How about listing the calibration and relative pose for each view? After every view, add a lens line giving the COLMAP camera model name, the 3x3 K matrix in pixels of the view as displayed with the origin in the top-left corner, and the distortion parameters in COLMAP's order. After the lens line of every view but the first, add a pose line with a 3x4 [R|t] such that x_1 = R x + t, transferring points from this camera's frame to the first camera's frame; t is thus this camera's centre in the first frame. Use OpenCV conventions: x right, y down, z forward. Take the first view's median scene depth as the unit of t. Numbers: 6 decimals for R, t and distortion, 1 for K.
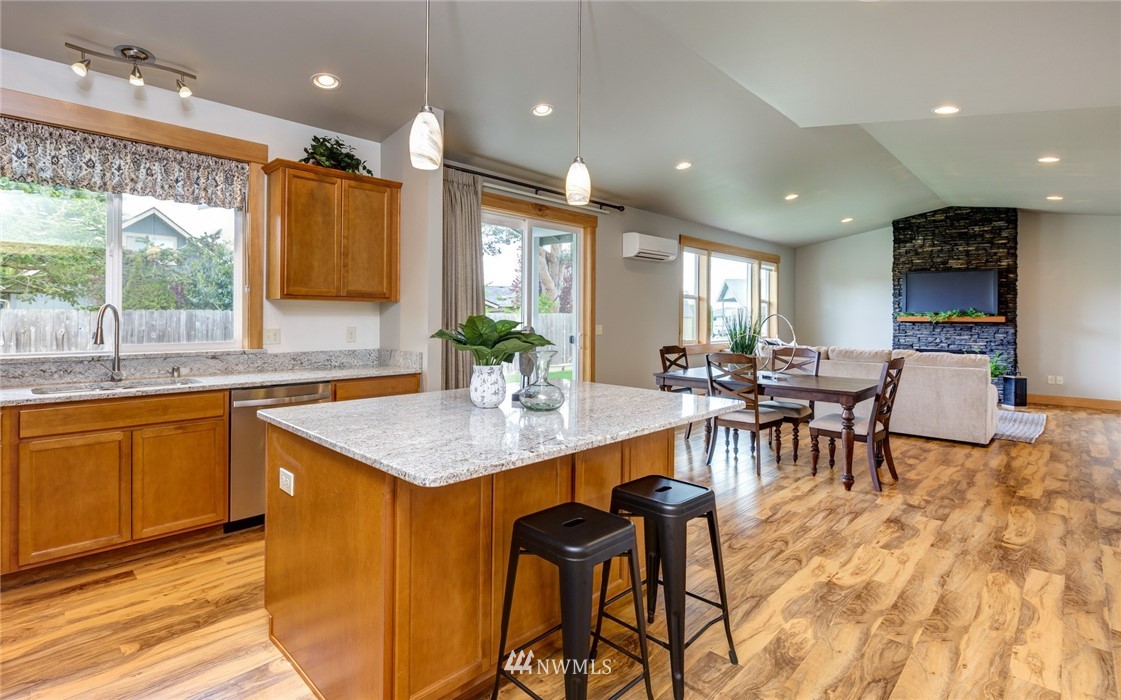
lens RADIAL K [[531.9, 0, 554.3], [0, 531.9, 326.8], [0, 0, 1]] dist [-0.002711, -0.000033]
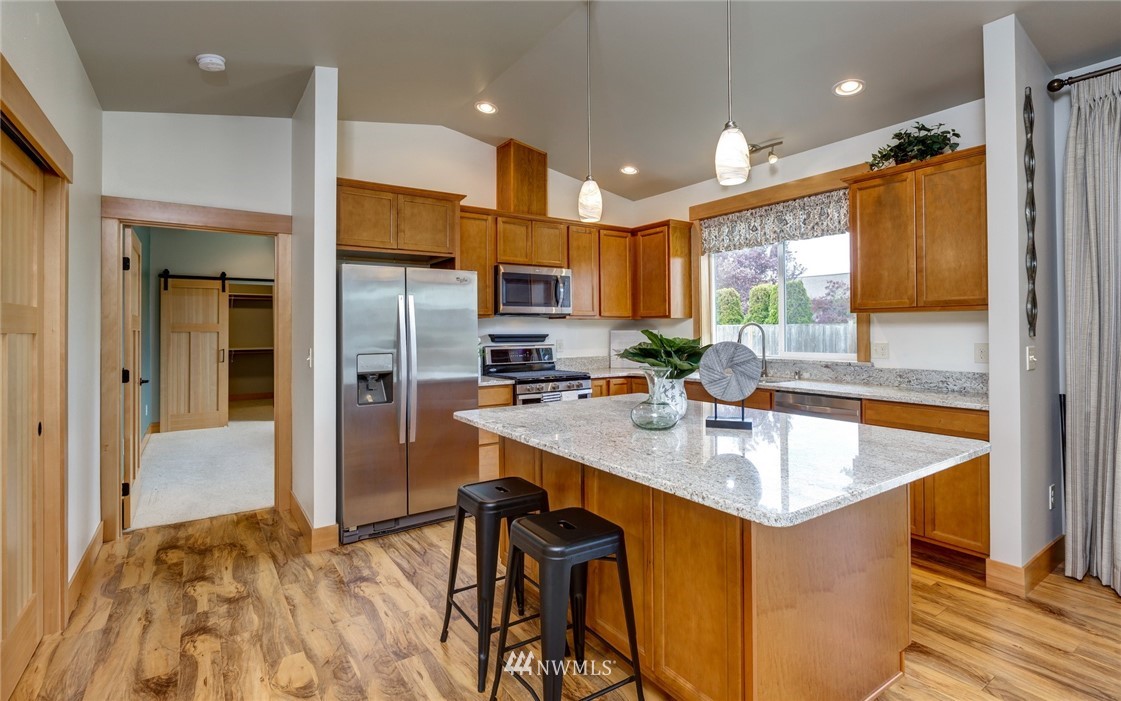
lens RADIAL K [[531.9, 0, 554.3], [0, 531.9, 327.3], [0, 0, 1]] dist [-0.002711, -0.000033]
pose [[-0.201795, -0.010857, -0.979368, 0.155525], [-0.016471, 0.999835, -0.007690, -0.002178], [0.979289, 0.014580, -0.201941, 0.168278]]
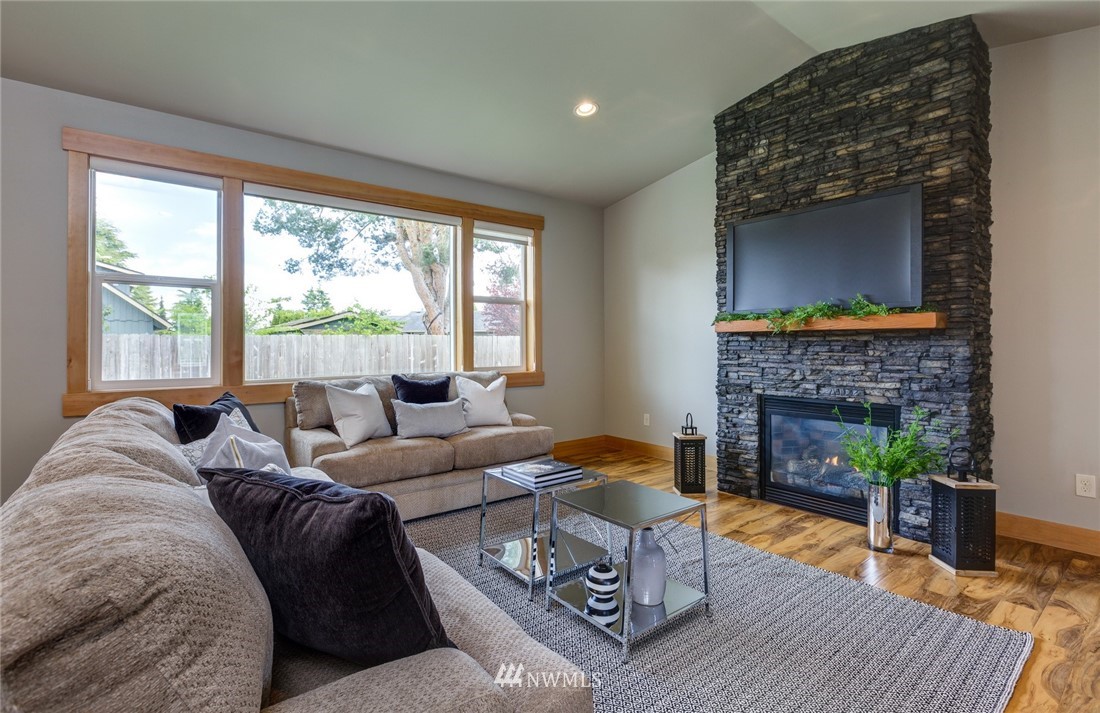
lens RADIAL K [[503.0, 0, 550.0], [0, 503.0, 356.5], [0, 0, 1]] dist [-0.013230, 0.000321]
pose [[0.990039, -0.005473, -0.140686, 0.625579], [0.006238, 0.999968, 0.004992, 0.007303], [0.140654, -0.005819, 0.990042, 0.615822]]
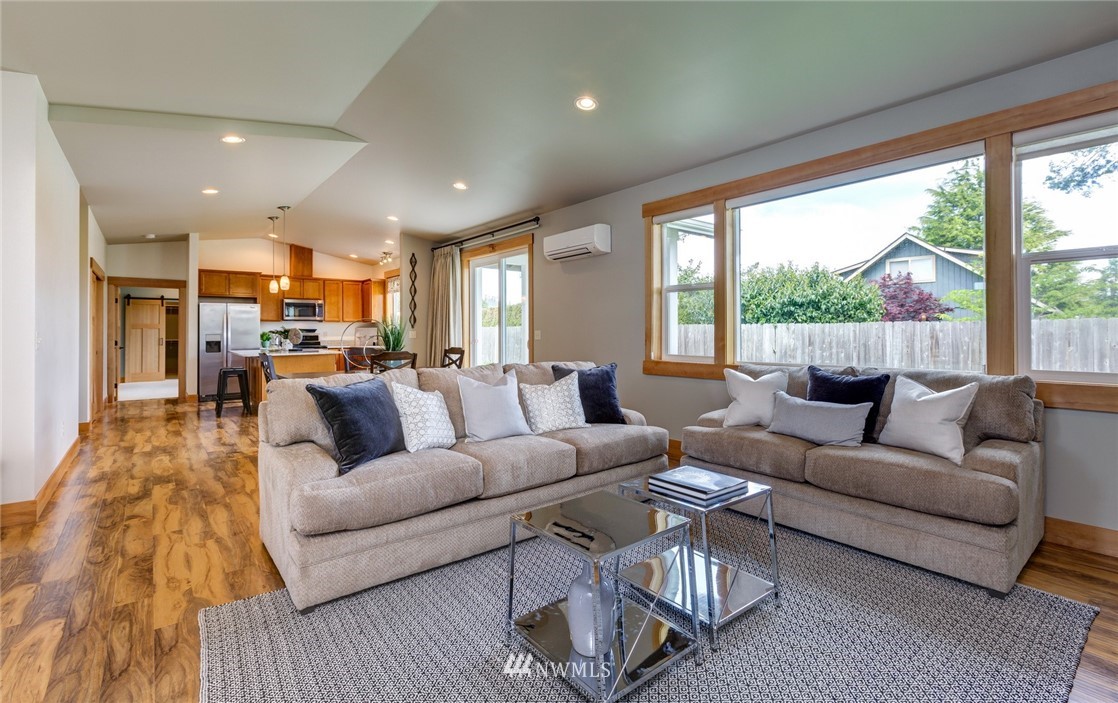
lens RADIAL K [[503.2, 0, 558.9], [0, 503.2, 327.6], [0, 0, 1]] dist [-0.000142, -0.000255]
pose [[-0.112671, -0.014803, -0.993522, 0.890085], [-0.018708, 0.999743, -0.012774, 0.002741], [0.993456, 0.017147, -0.112919, 0.931802]]
